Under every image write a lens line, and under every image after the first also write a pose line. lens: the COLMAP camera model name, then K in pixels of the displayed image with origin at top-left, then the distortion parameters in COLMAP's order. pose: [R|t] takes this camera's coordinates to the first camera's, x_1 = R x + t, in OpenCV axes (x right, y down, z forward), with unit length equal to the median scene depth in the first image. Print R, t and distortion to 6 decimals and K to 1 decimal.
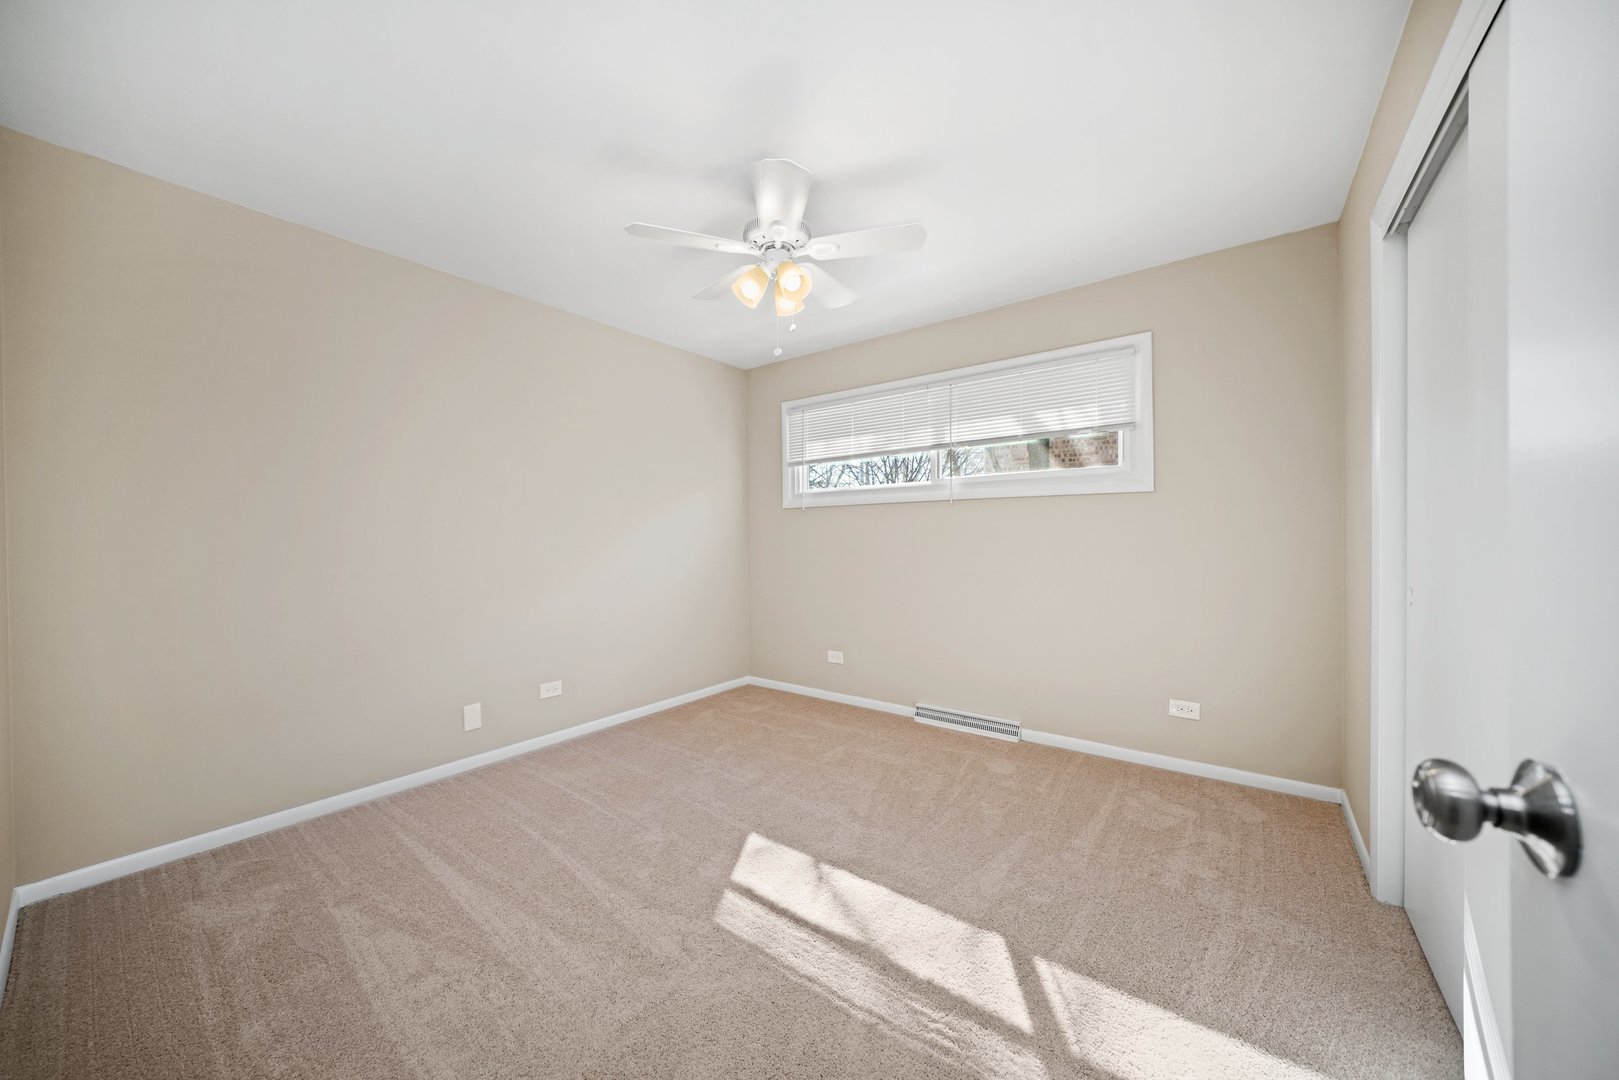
lens RADIAL K [[561.7, 0, 811.7], [0, 561.7, 545.7], [0, 0, 1]] dist [-0.014952, 0.000272]
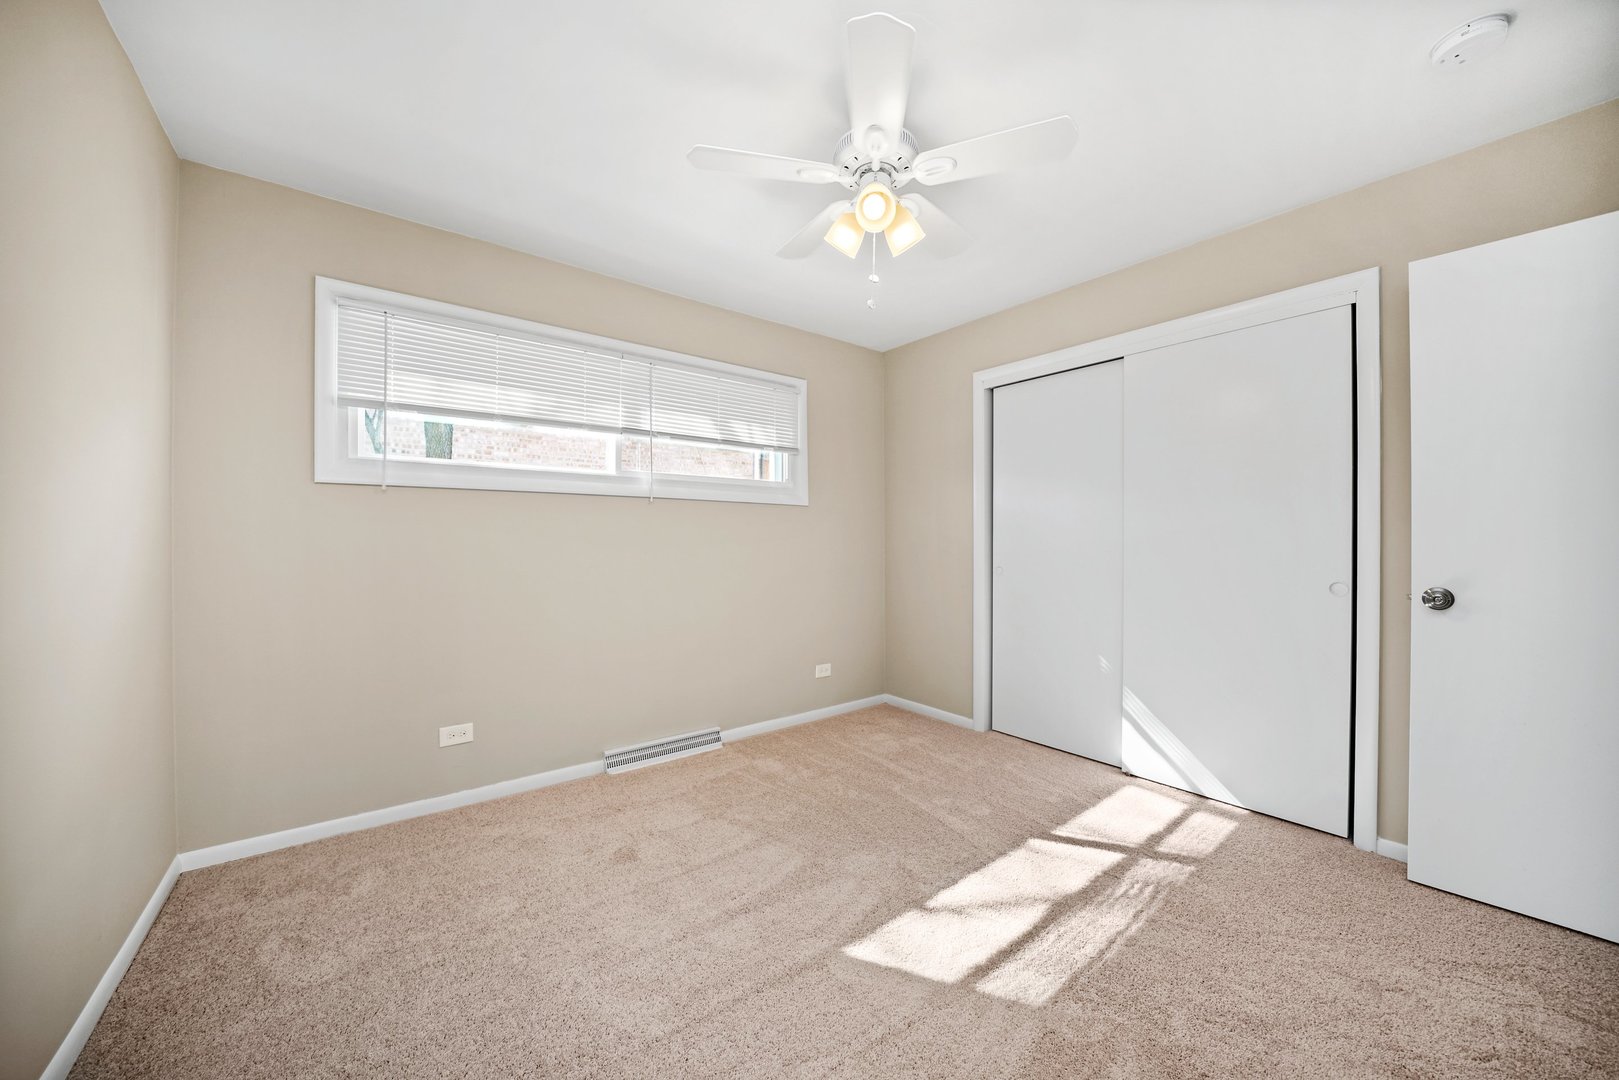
lens RADIAL K [[561.7, 0, 811.7], [0, 561.7, 545.7], [0, 0, 1]] dist [-0.014952, 0.000272]
pose [[0.267661, -0.004260, 0.963504, -0.618767], [0.008536, 0.999961, 0.002050, -0.009577], [-0.963475, 0.007675, 0.267688, 0.644054]]
